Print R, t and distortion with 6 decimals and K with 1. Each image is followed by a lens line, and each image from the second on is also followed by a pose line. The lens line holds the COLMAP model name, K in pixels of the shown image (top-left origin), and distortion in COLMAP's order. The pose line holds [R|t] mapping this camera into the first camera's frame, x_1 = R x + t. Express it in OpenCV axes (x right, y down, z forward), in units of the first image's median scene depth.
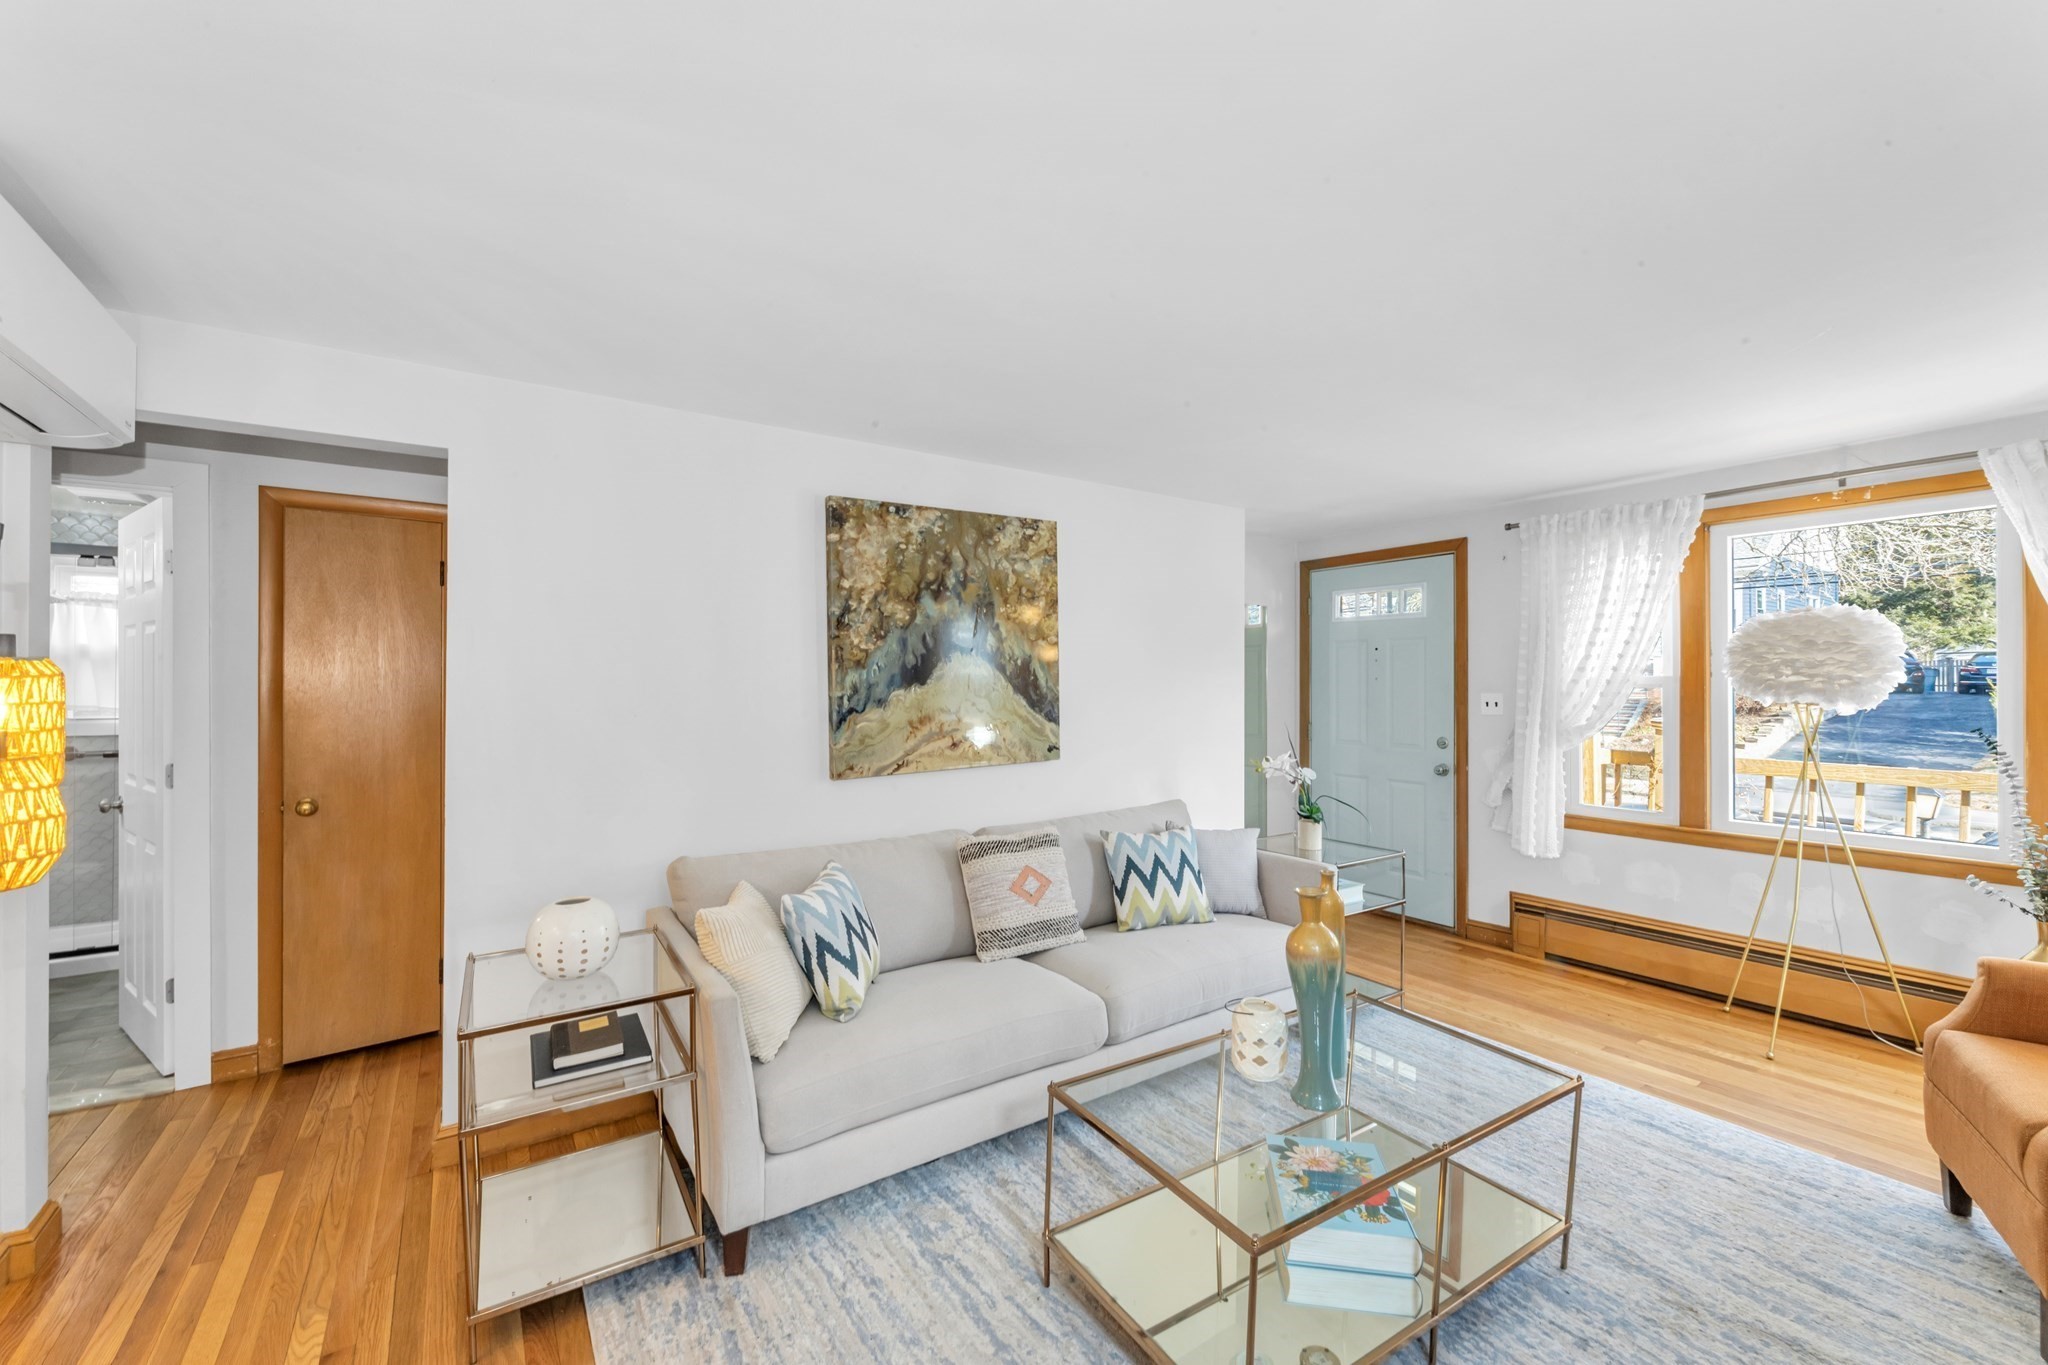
lens RADIAL K [[816.8, 0, 1024.0], [0, 816.8, 682.5], [0, 0, 1]] dist [-0.002883, -0.000402]
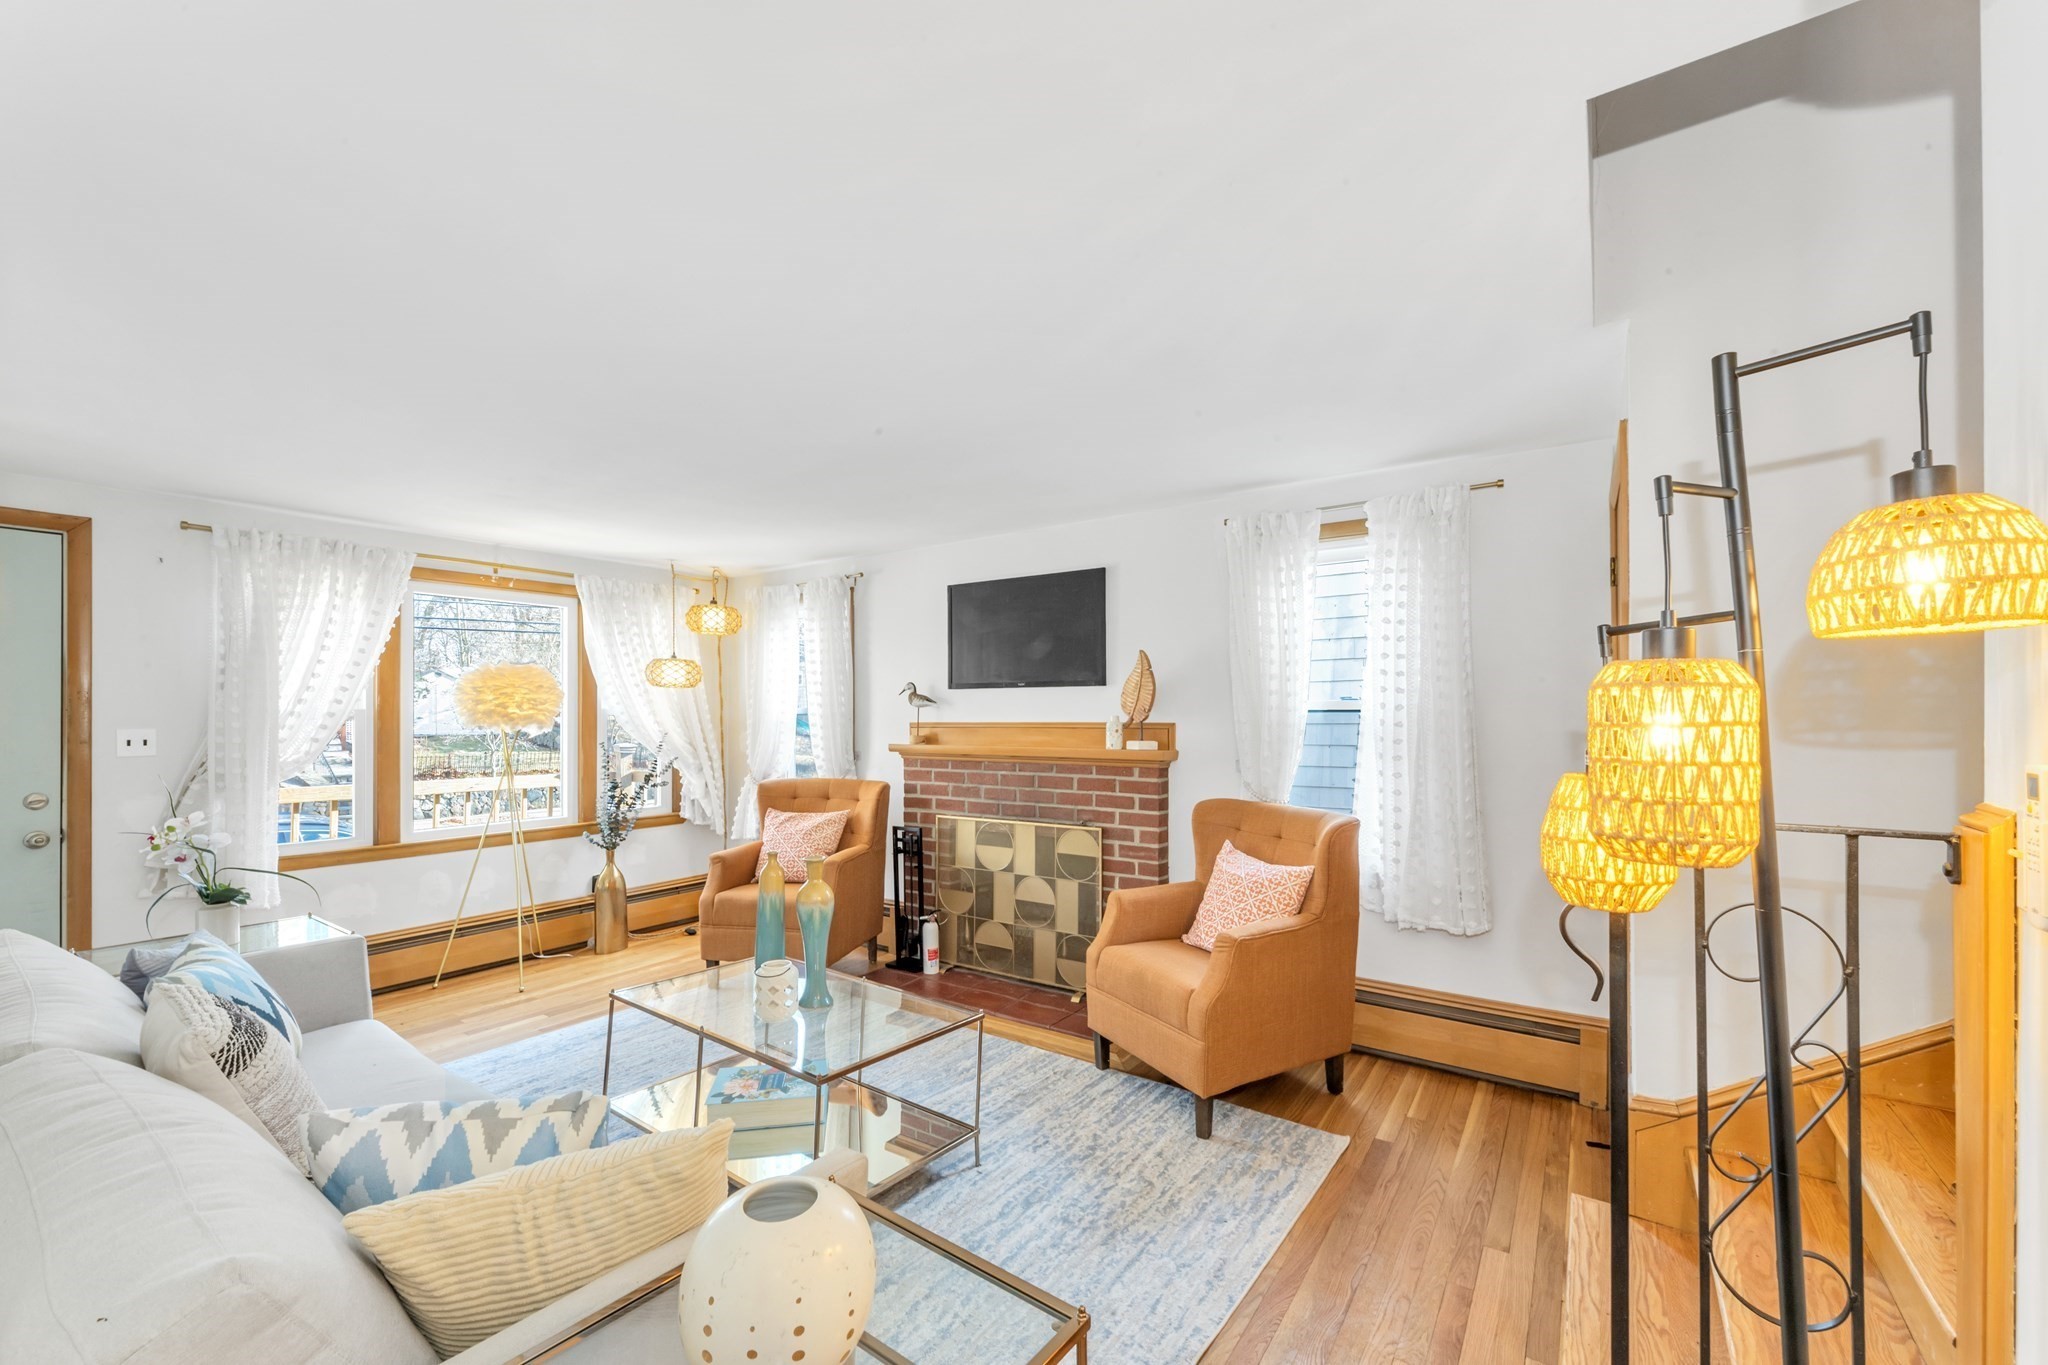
lens RADIAL K [[835.0, 0, 1031.5], [0, 835.0, 709.0], [0, 0, 1]] dist [0.001289, 0.000101]
pose [[-0.359613, 0.008563, 0.933062, -0.619707], [0.001888, 0.999963, -0.008450, 0.003206], [-0.933100, -0.001277, -0.359615, 0.630605]]
